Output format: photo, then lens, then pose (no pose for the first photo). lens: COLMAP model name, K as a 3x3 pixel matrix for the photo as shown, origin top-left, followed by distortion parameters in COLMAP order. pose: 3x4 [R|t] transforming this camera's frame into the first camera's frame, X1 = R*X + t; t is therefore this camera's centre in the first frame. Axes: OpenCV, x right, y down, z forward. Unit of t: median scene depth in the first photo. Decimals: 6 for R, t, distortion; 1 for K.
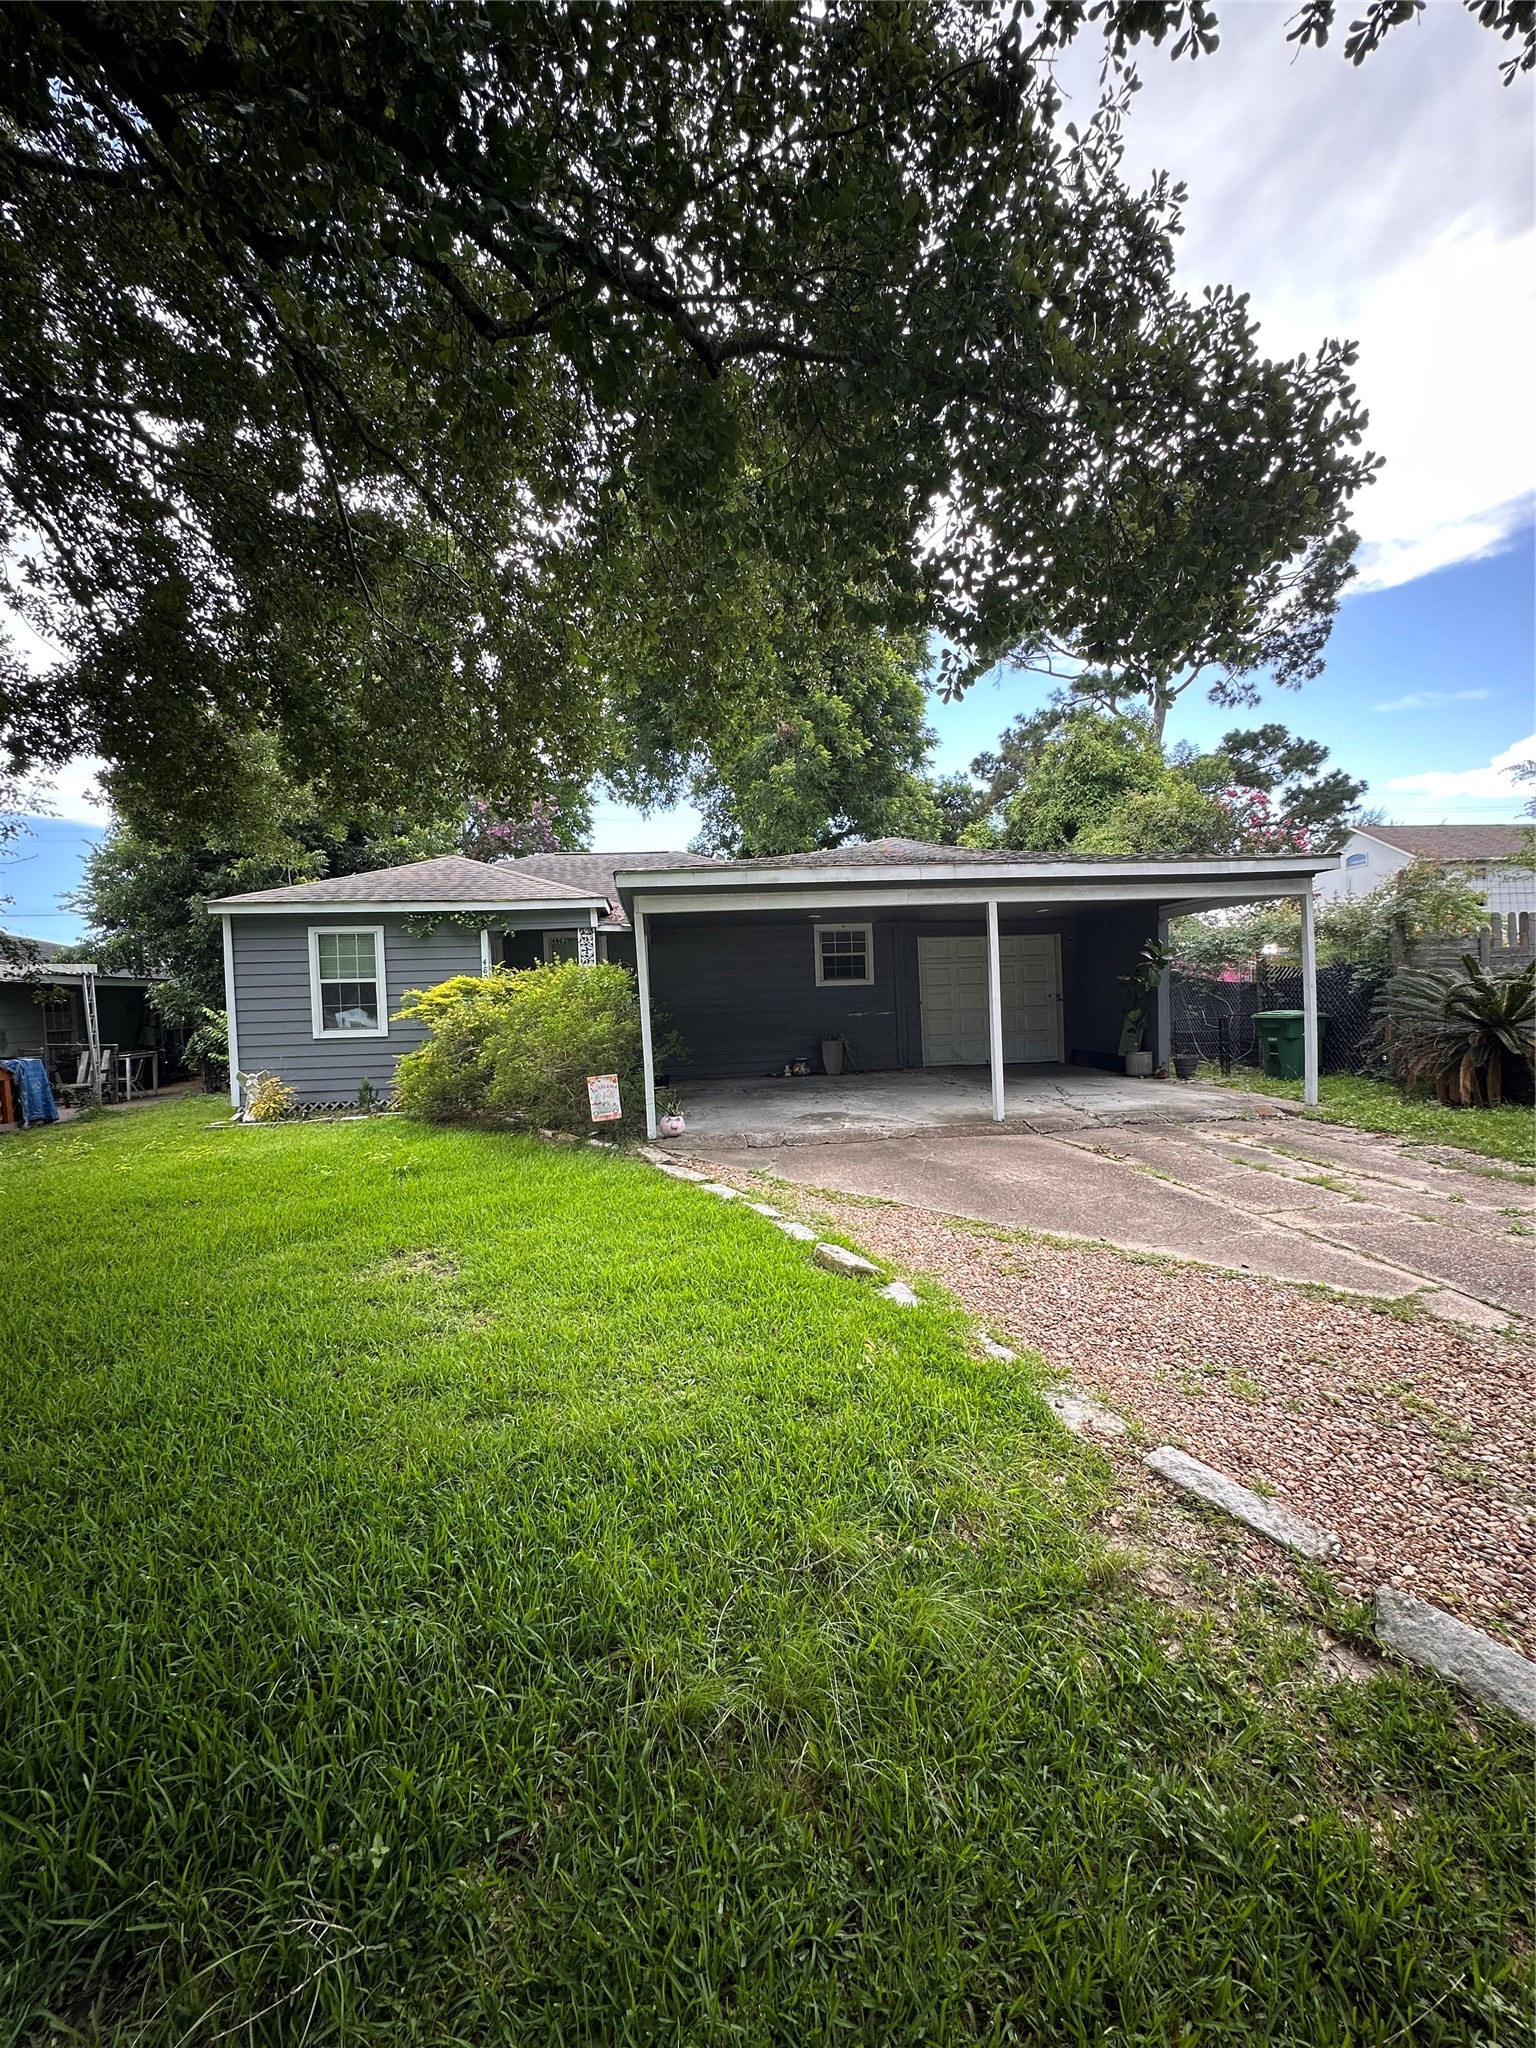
lens RADIAL K [[818.6, 0, 772.8], [0, 818.6, 1033.4], [0, 0, 1]] dist [-0.001012, 0.000256]
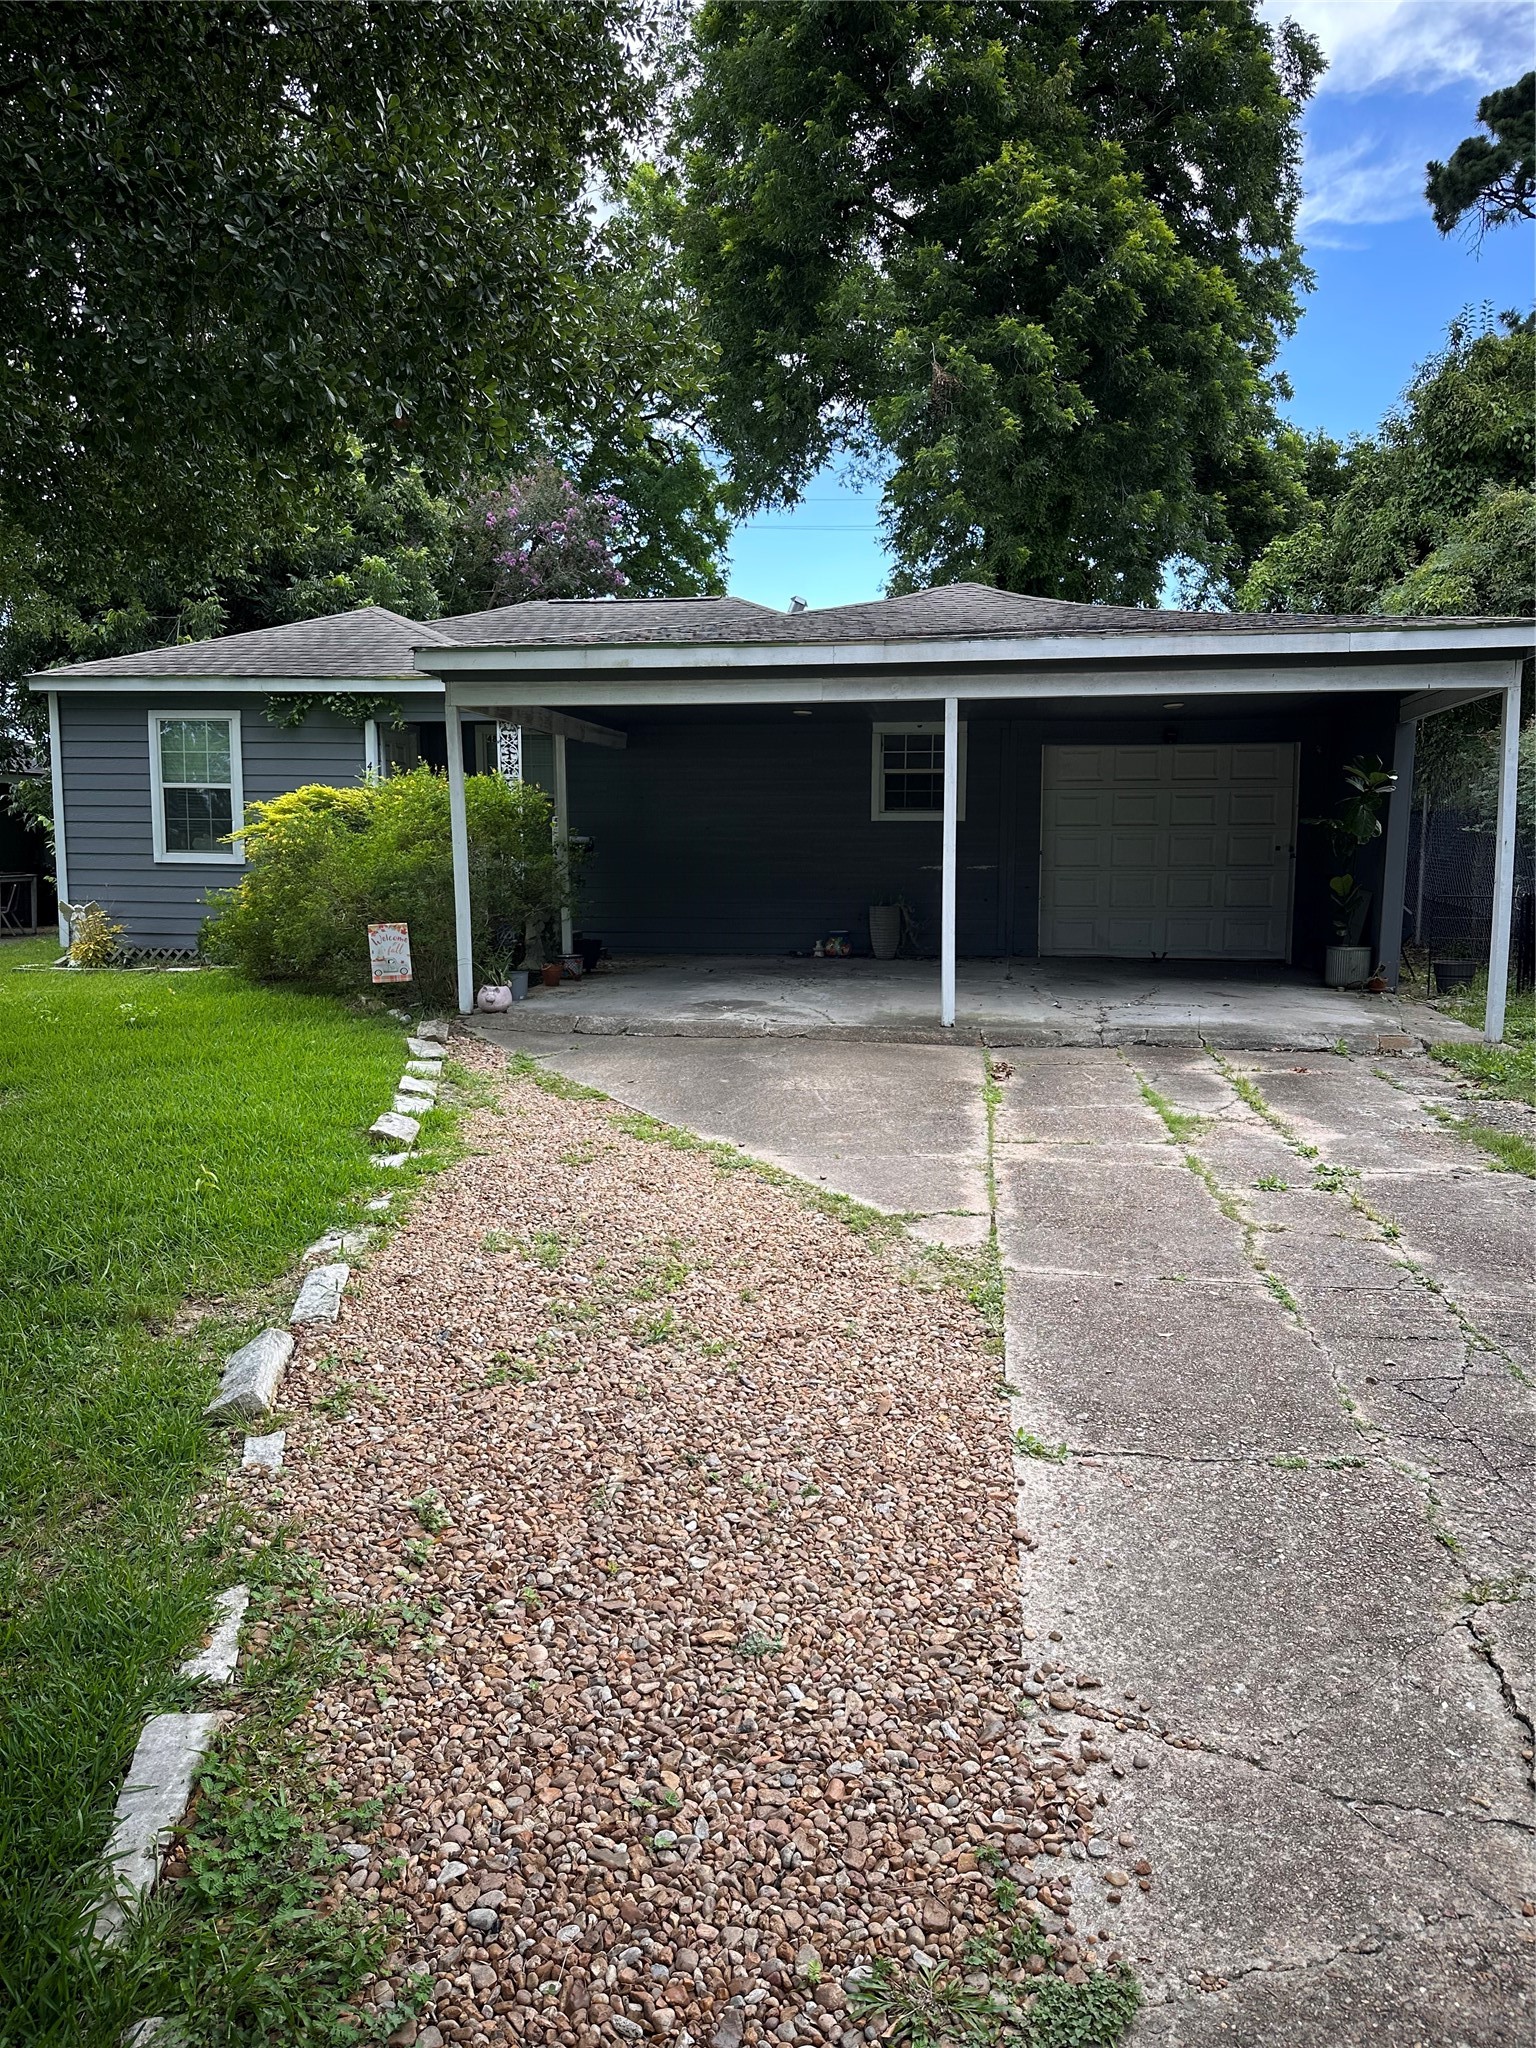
lens RADIAL K [[1436.9, 0, 767.9], [0, 1436.9, 1019.8], [0, 0, 1]] dist [0.062752, -0.074798]
pose [[0.964590, 0.072936, -0.253467, 0.323474], [-0.051660, 0.994636, 0.089614, 0.001822], [0.258644, -0.073346, 0.963184, -0.139255]]
